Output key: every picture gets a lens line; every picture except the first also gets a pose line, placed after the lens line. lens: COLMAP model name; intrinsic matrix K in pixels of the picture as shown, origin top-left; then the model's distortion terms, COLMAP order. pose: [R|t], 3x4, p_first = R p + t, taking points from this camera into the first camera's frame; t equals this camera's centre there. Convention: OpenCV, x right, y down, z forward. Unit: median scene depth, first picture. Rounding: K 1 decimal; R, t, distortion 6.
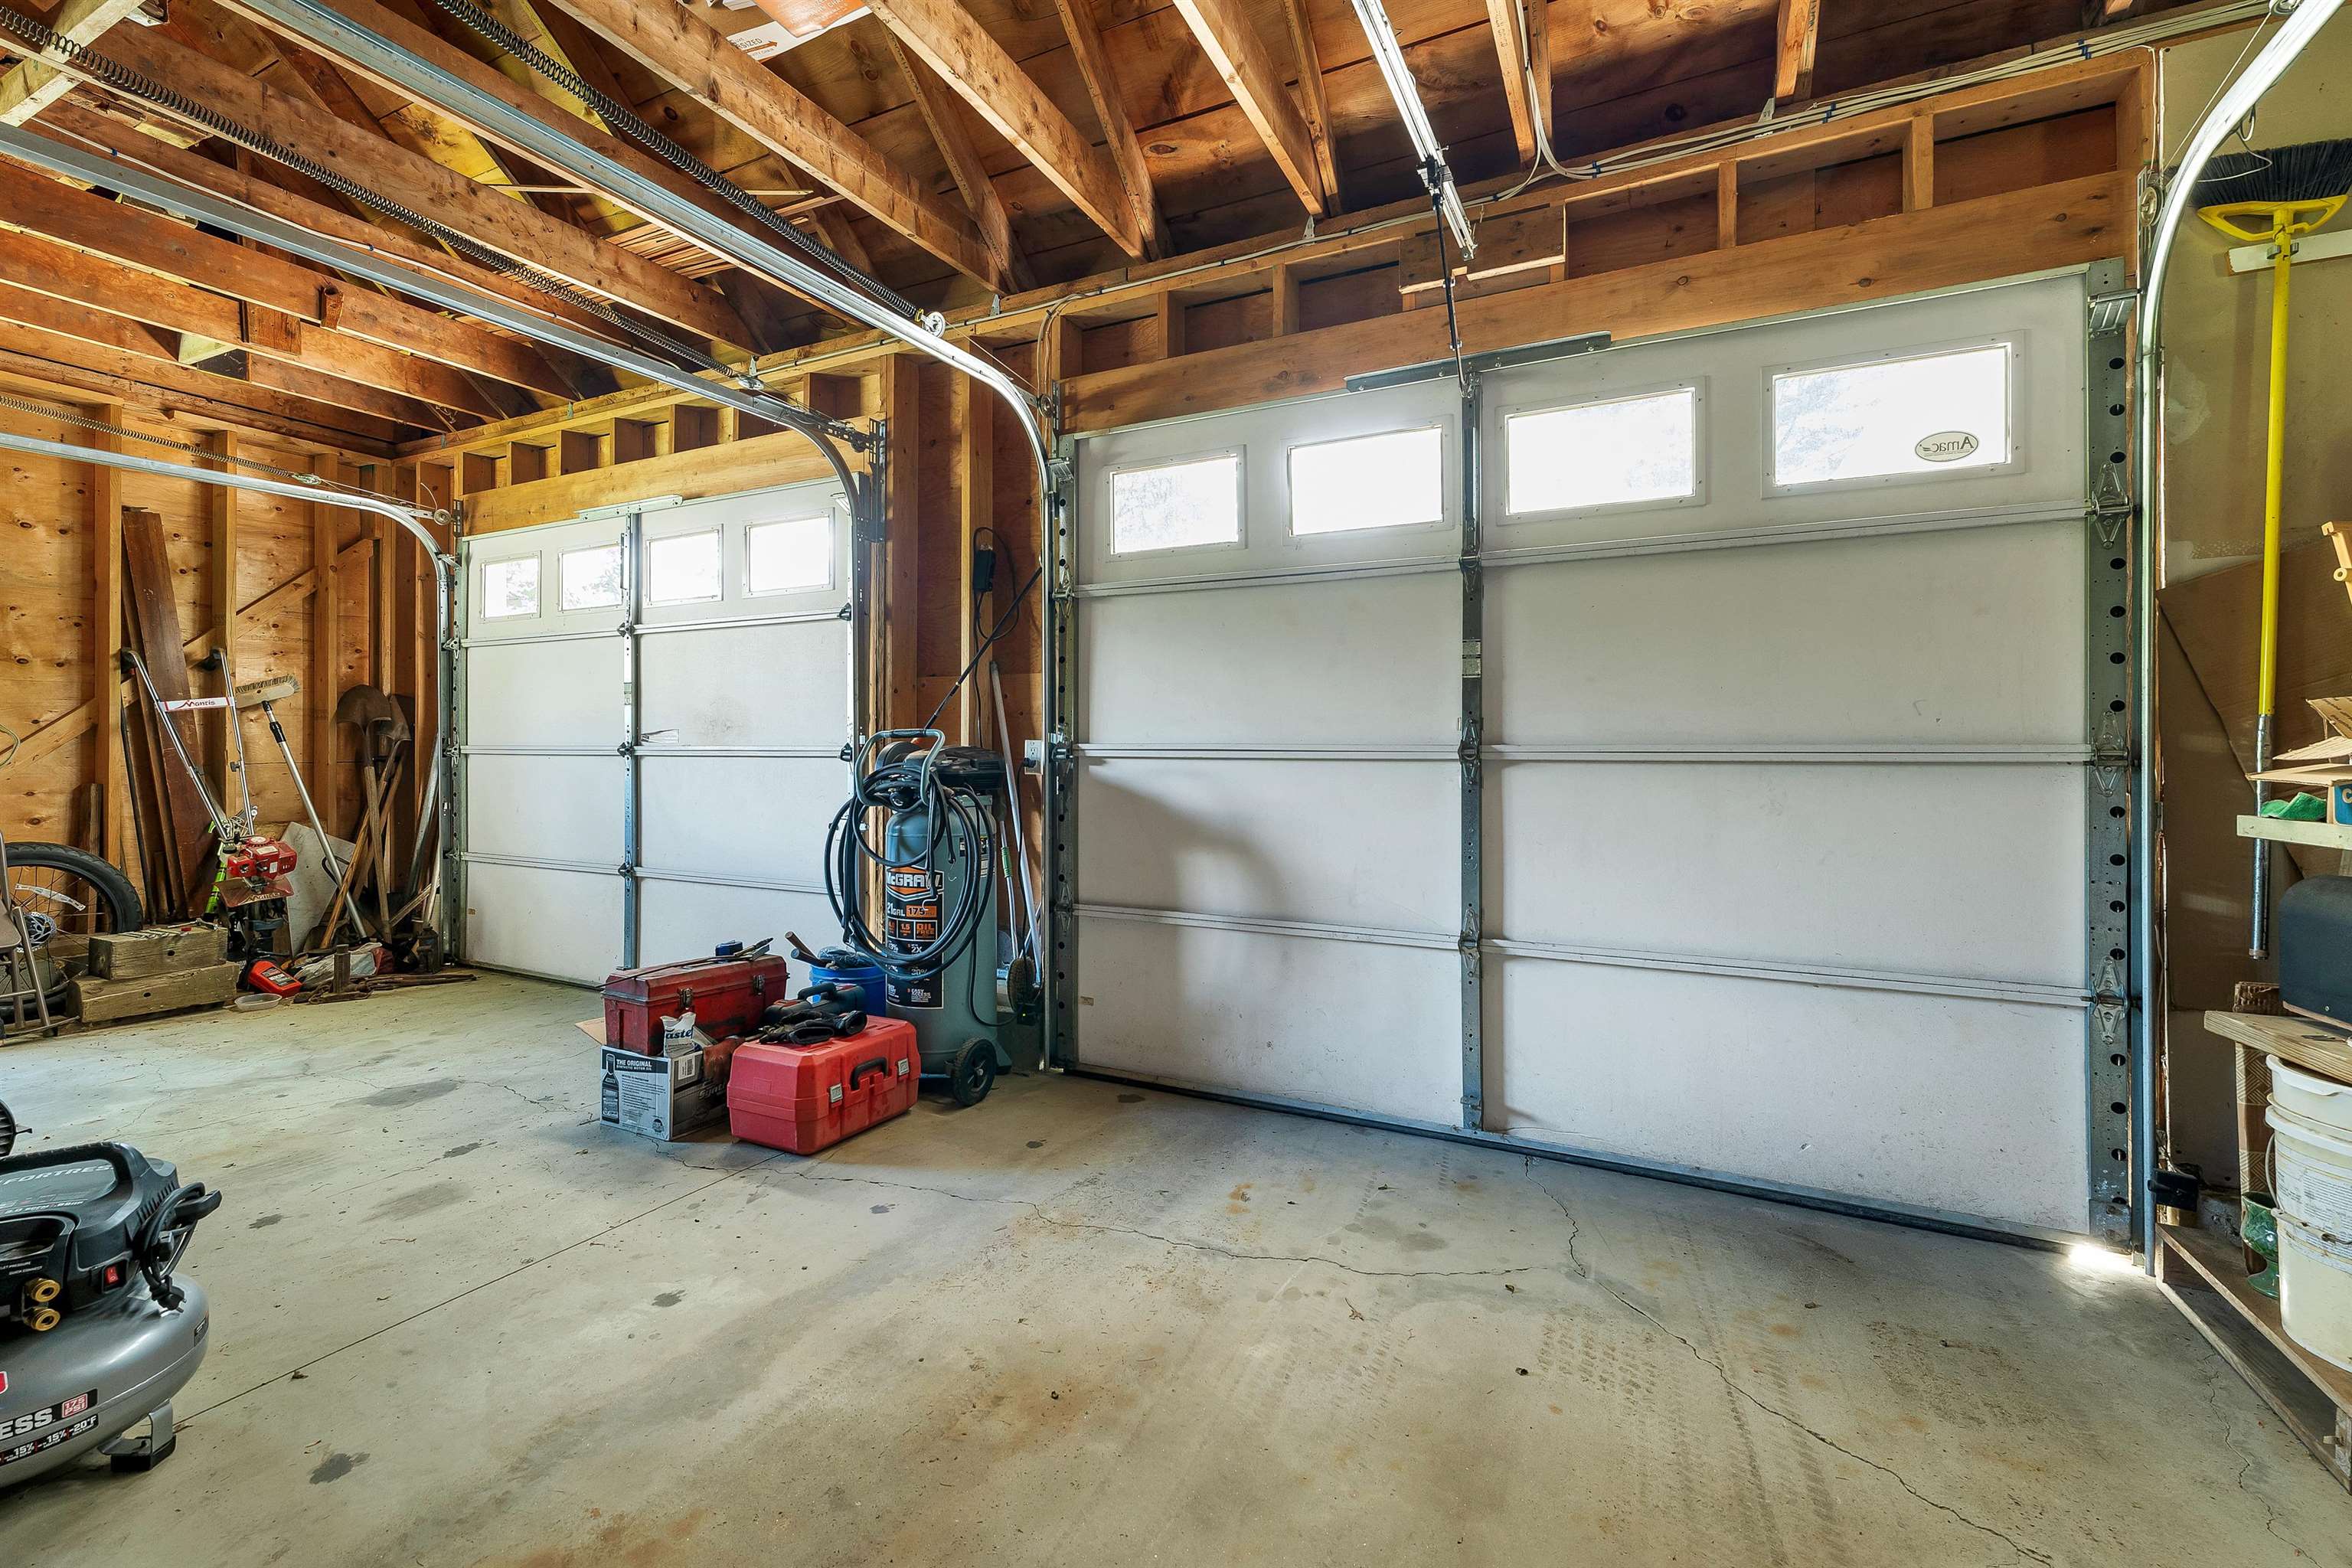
lens RADIAL K [[1002.0, 0, 1181.1], [0, 1002.0, 741.6], [0, 0, 1]] dist [0.001356, 0.000145]
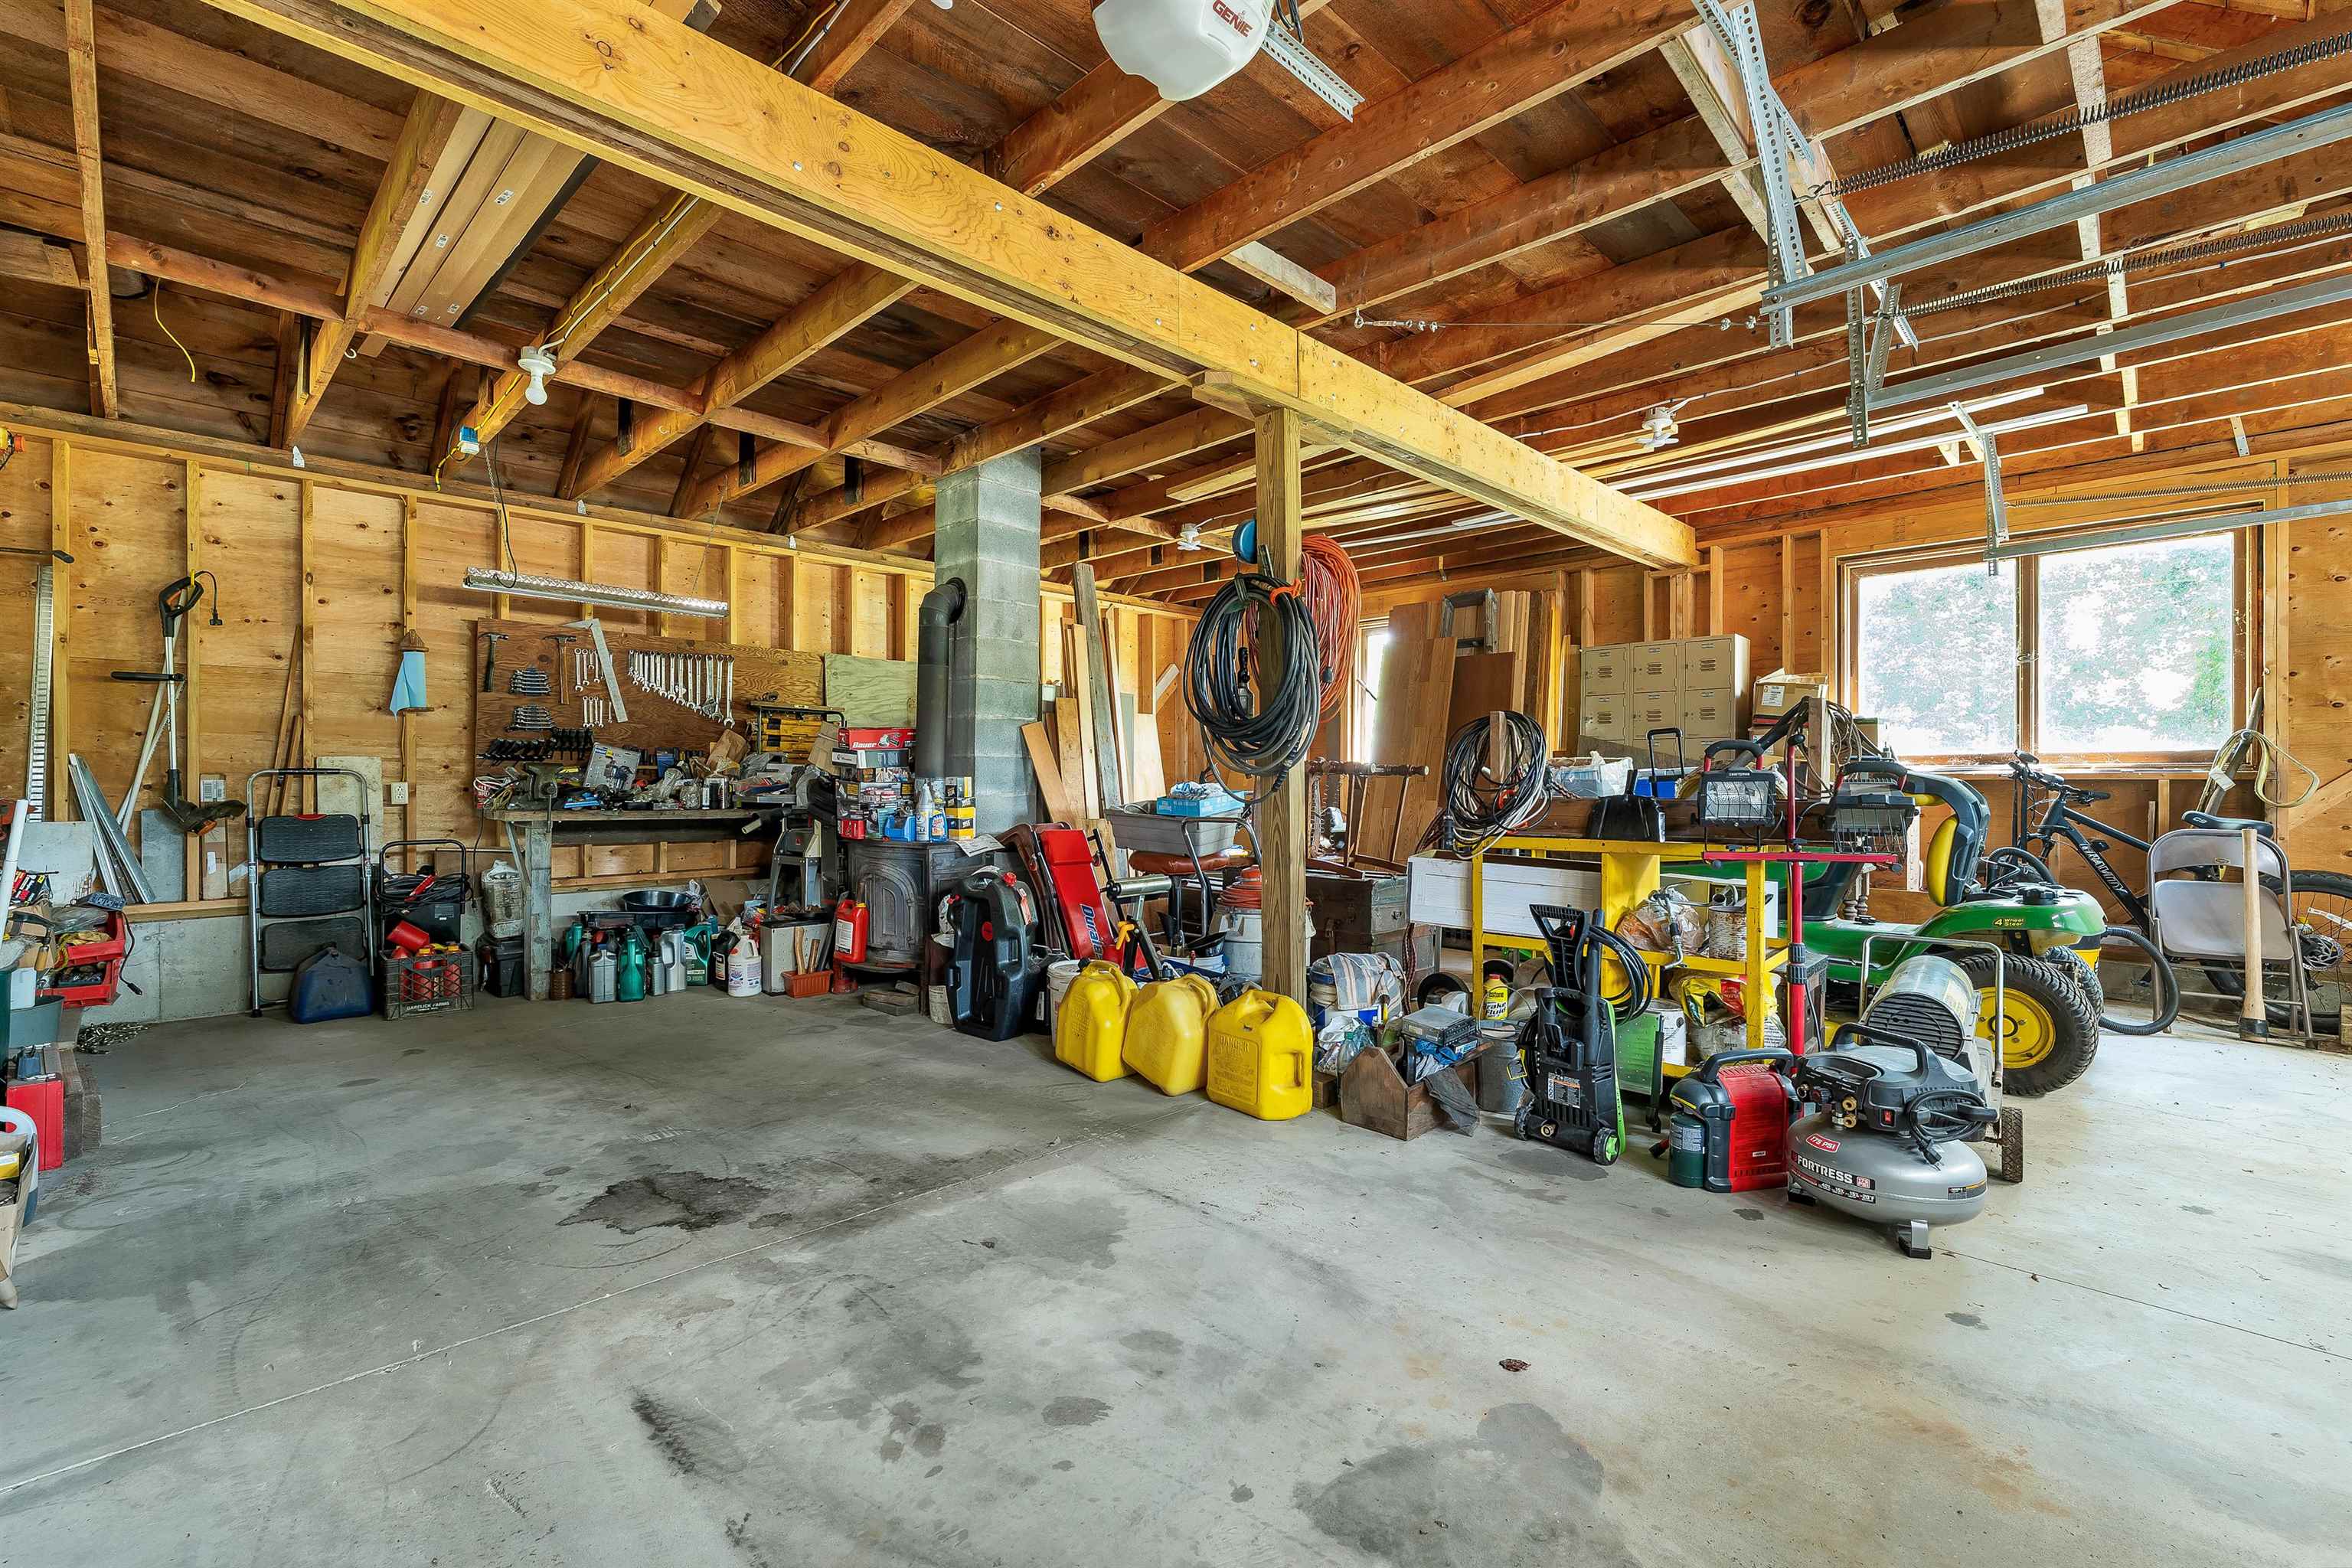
lens RADIAL K [[1014.3, 0, 1176.0], [0, 1014.3, 784.0], [0, 0, 1]] dist [0.002116, -0.000023]
pose [[-0.314473, 0.001116, -0.949266, 0.725883], [0.001572, 0.999999, 0.000654, 0.006438], [0.949265, -0.001286, -0.314474, 0.402284]]
